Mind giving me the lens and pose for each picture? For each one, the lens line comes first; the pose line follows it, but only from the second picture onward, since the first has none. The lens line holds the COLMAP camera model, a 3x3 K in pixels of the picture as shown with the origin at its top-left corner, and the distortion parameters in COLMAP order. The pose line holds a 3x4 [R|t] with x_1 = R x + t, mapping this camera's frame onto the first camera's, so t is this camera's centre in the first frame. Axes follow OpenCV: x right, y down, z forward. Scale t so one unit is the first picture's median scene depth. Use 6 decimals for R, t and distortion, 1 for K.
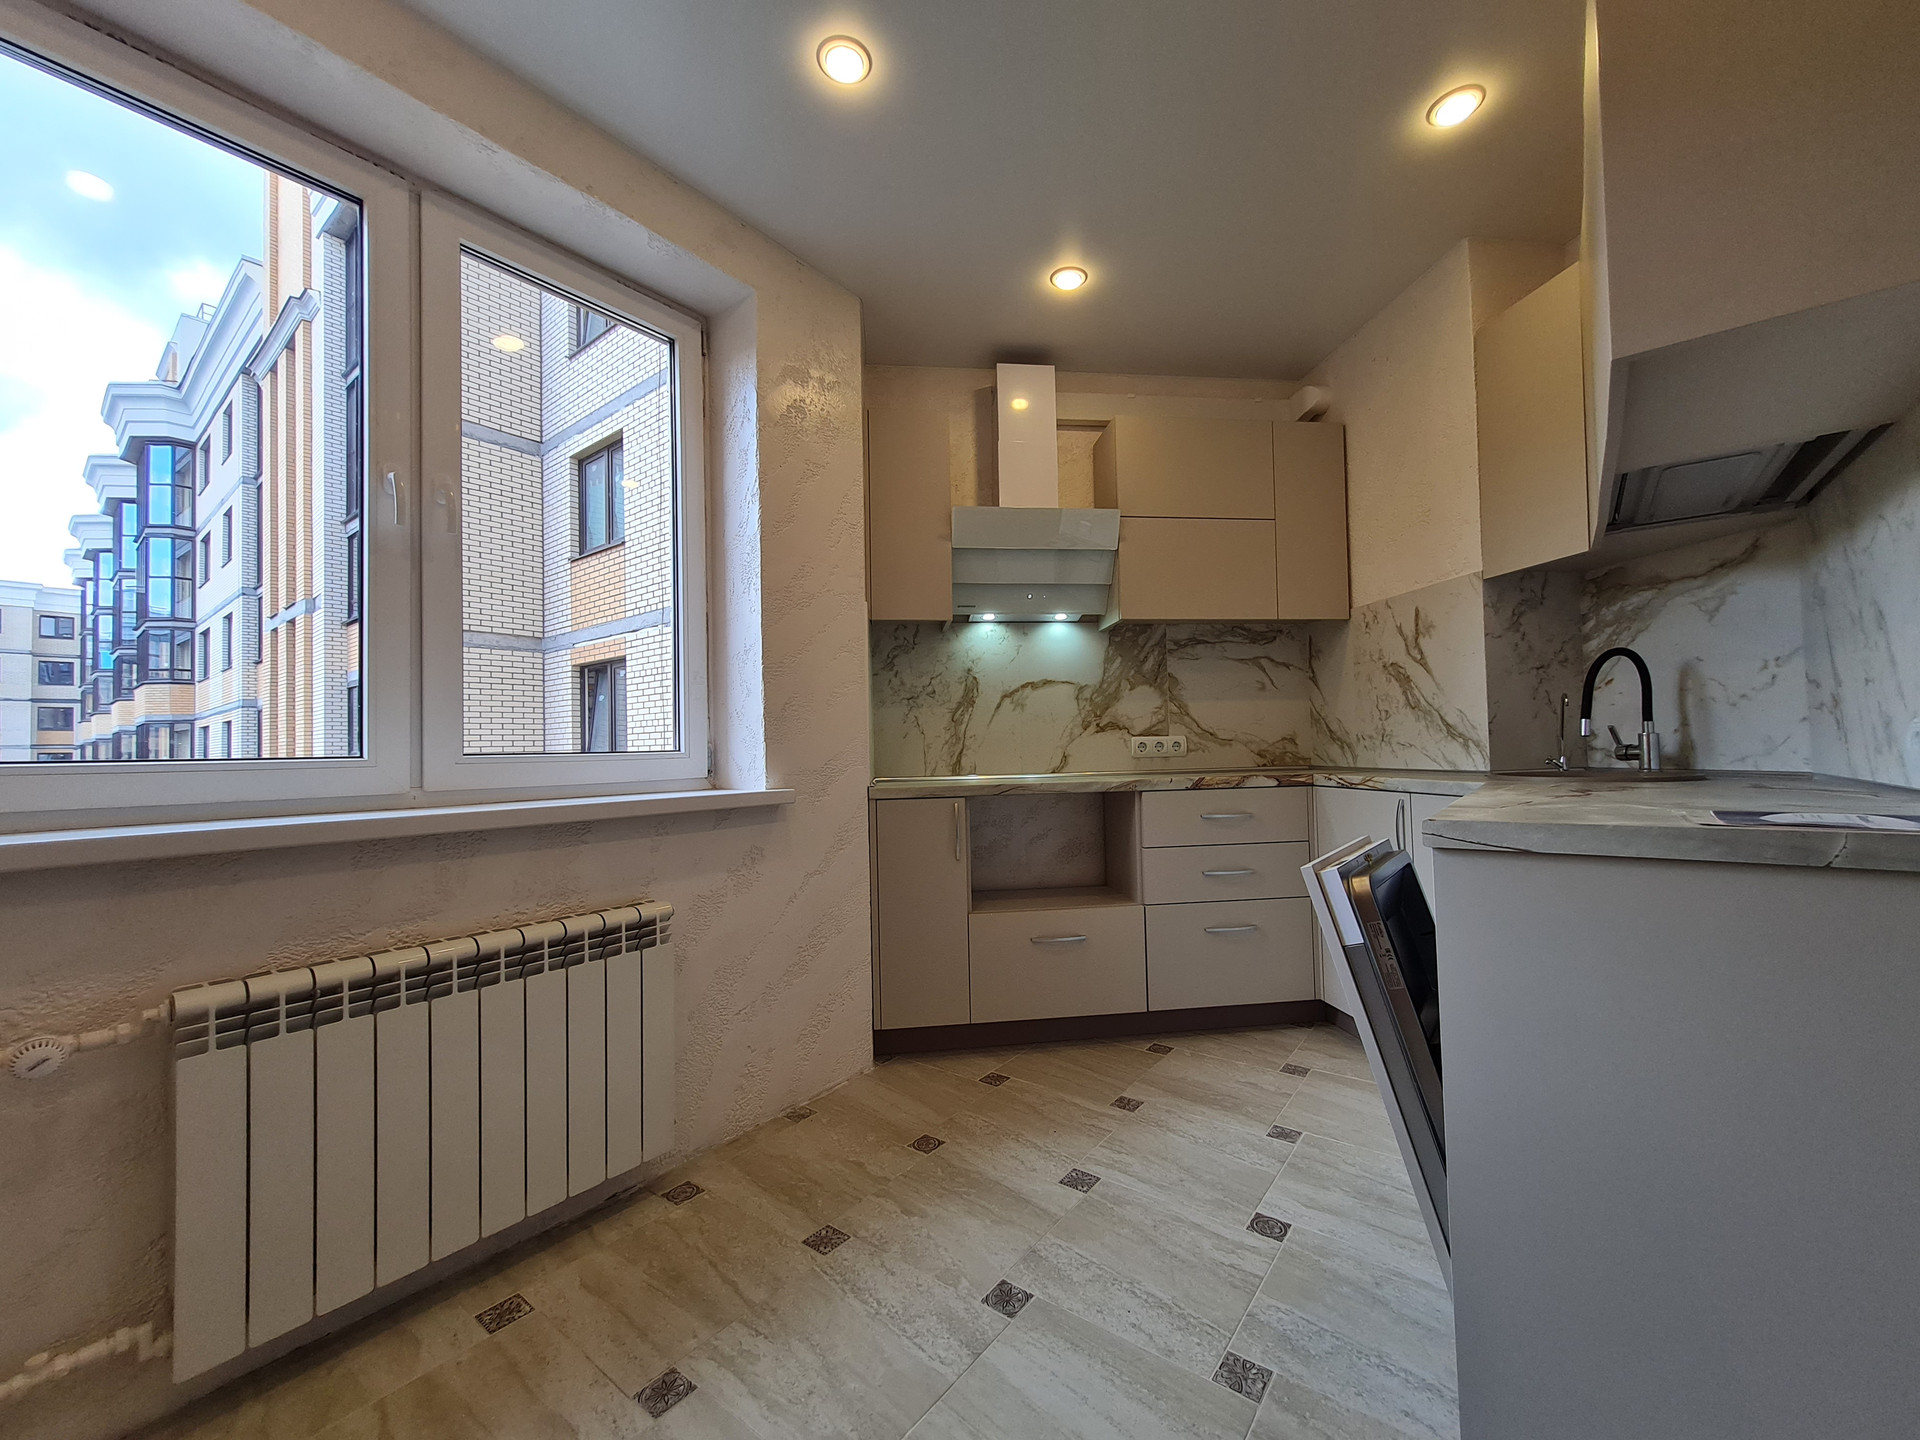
lens RADIAL K [[762.6, 0, 966.8], [0, 762.6, 722.4], [0, 0, 1]] dist [0.005511, 0.000728]
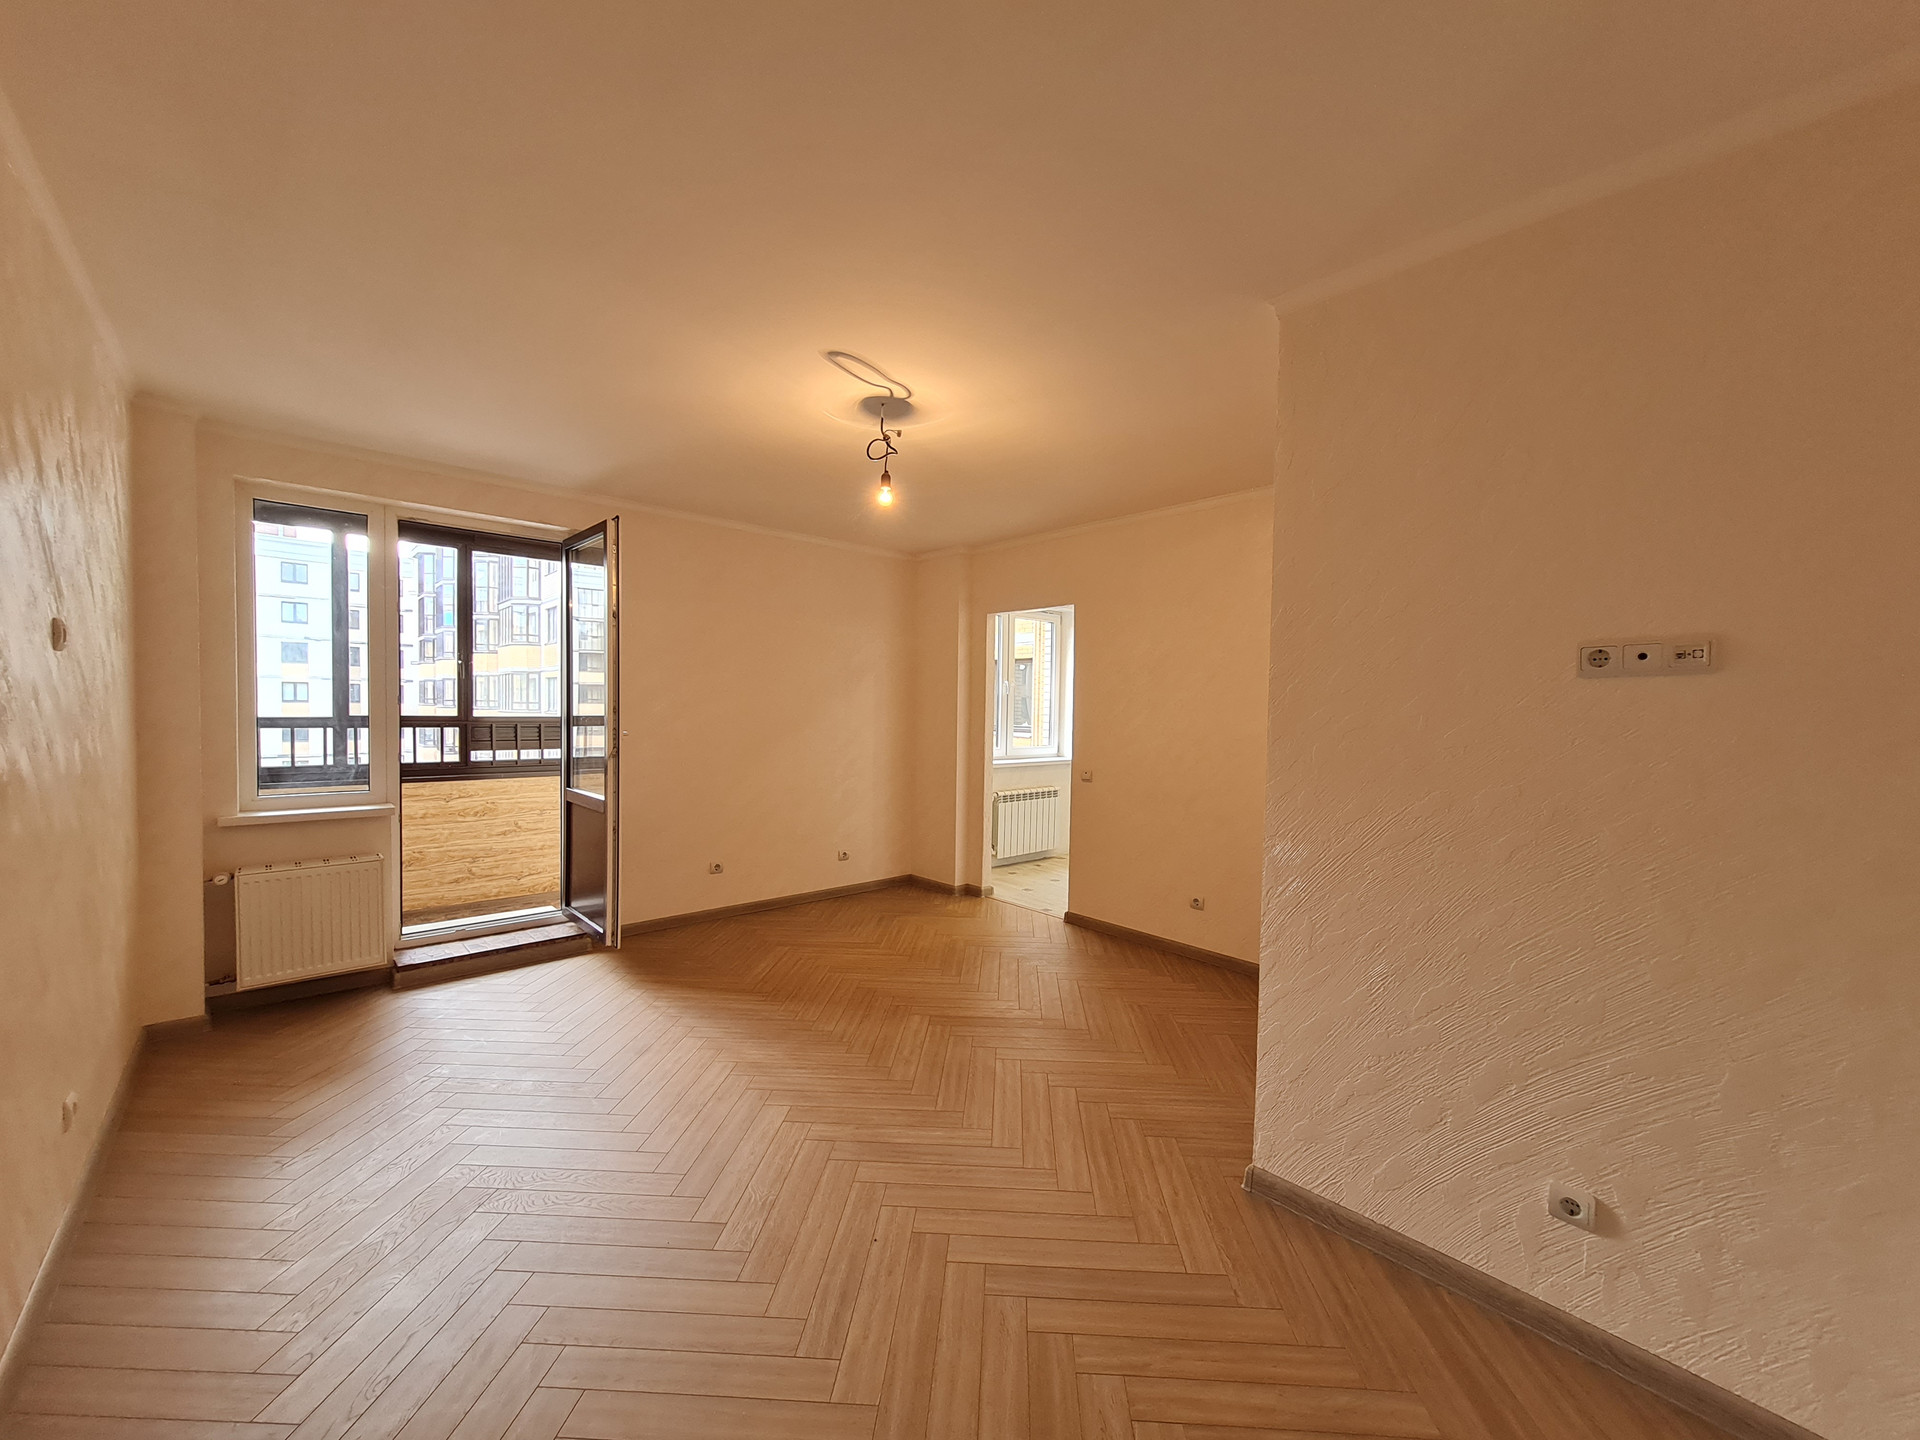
lens RADIAL K [[762.6, 0, 961.8], [0, 762.6, 718.4], [0, 0, 1]] dist [0.005511, 0.000728]
pose [[0.982725, 0.046147, -0.179225, -0.013900], [-0.036841, 0.997811, 0.054912, -0.022952], [0.181367, -0.047361, 0.982274, -0.215019]]
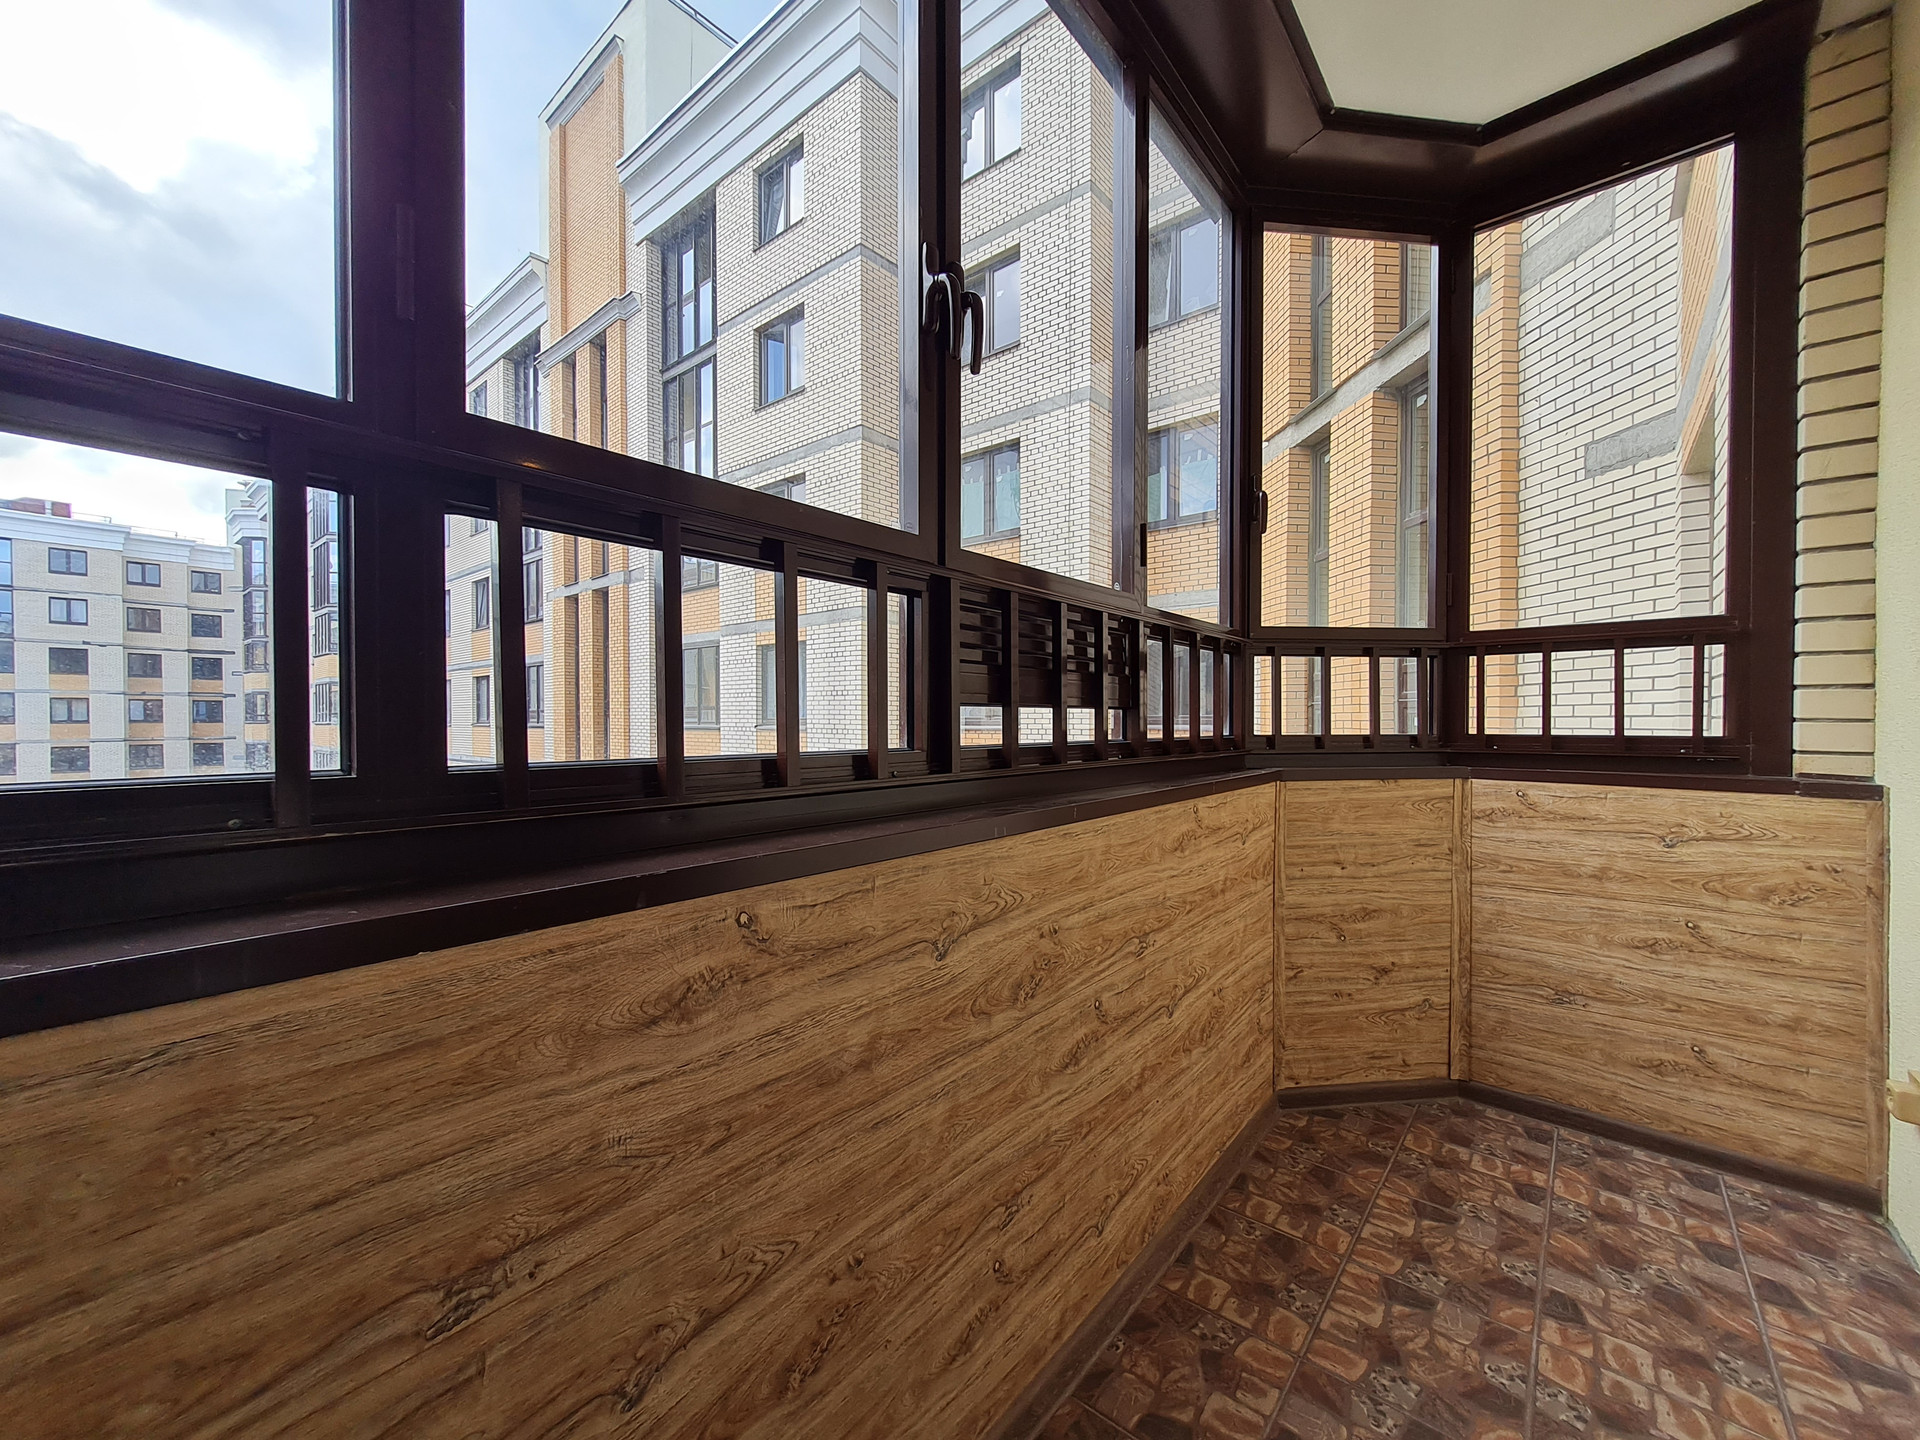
lens RADIAL K [[762.6, 0, 964.6], [0, 762.6, 725.3], [0, 0, 1]] dist [0.005511, 0.000728]
pose [[0.998966, 0.026901, -0.036638, -0.192012], [-0.025321, 0.998757, 0.042930, 0.003344], [0.037747, -0.041957, 0.998406, -0.071411]]
